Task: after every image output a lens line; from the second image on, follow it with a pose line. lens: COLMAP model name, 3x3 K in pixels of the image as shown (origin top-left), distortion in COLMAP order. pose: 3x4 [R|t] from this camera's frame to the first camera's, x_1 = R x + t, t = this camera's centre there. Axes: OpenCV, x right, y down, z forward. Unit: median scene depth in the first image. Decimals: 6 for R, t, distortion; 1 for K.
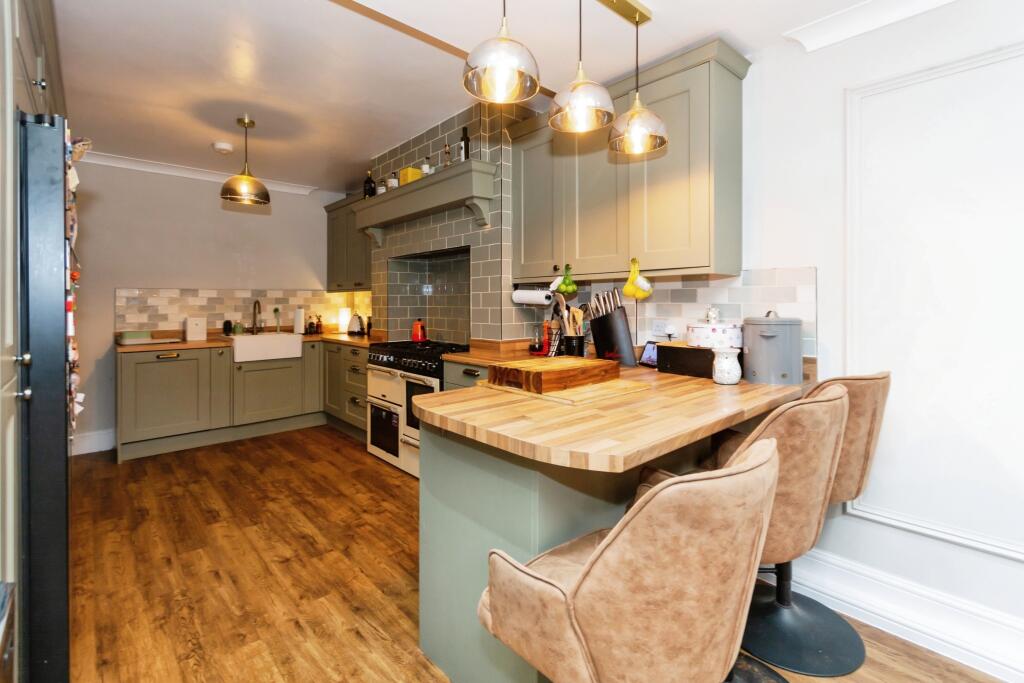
lens RADIAL K [[454.7, 0, 511.9], [0, 454.7, 306.7], [0, 0, 1]] dist [-0.003578, -0.000738]
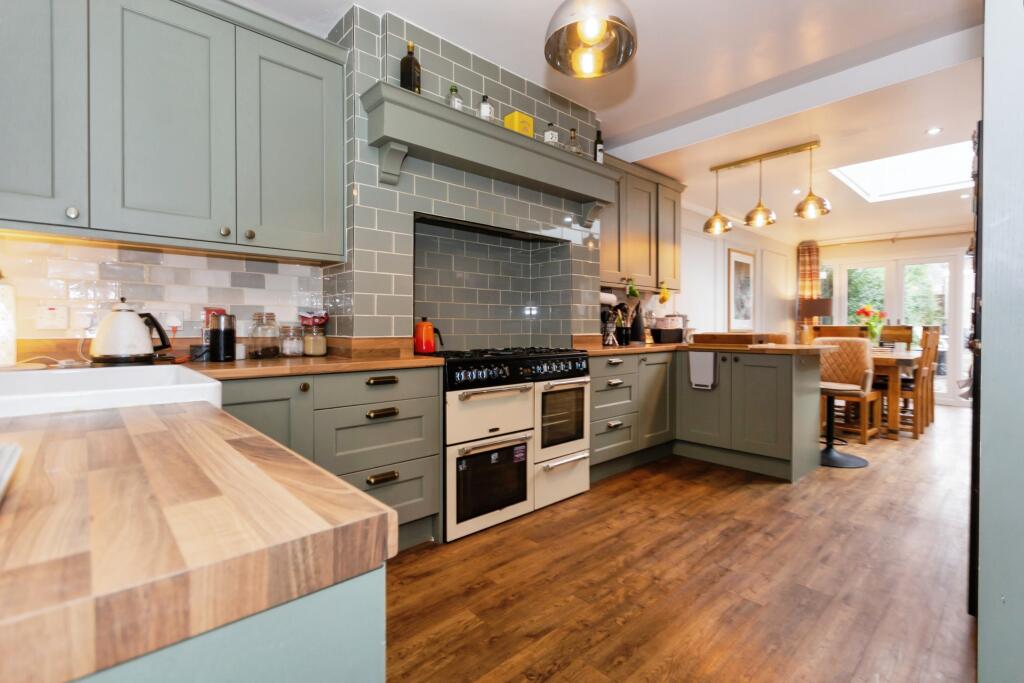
lens RADIAL K [[469.7, 0, 513.3], [0, 469.7, 332.3], [0, 0, 1]] dist [0.001608, 0.000340]
pose [[0.009196, -0.011959, 0.999886, -1.449001], [0.000924, 0.999928, 0.011951, 0.066476], [-0.999957, 0.000814, 0.009206, 1.438449]]
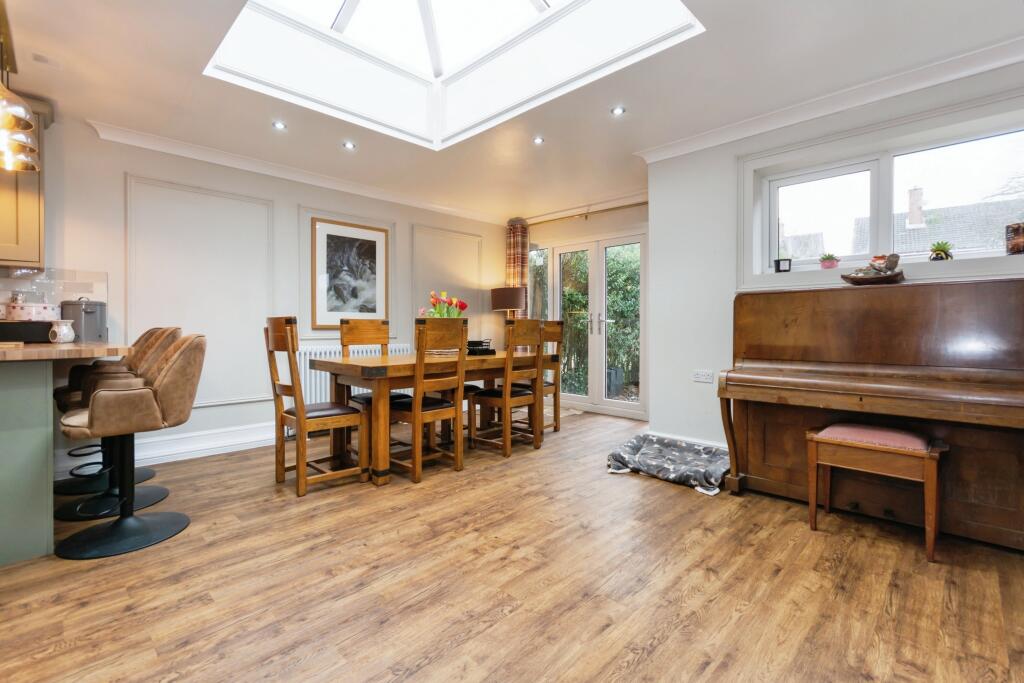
lens RADIAL K [[469.7, 0, 513.3], [0, 469.7, 332.3], [0, 0, 1]] dist [0.001608, 0.000340]
pose [[-0.032331, -0.006591, 0.999455, -0.107118], [0.001575, 0.999977, 0.006645, 0.012307], [-0.999476, 0.001789, -0.032320, -0.039103]]
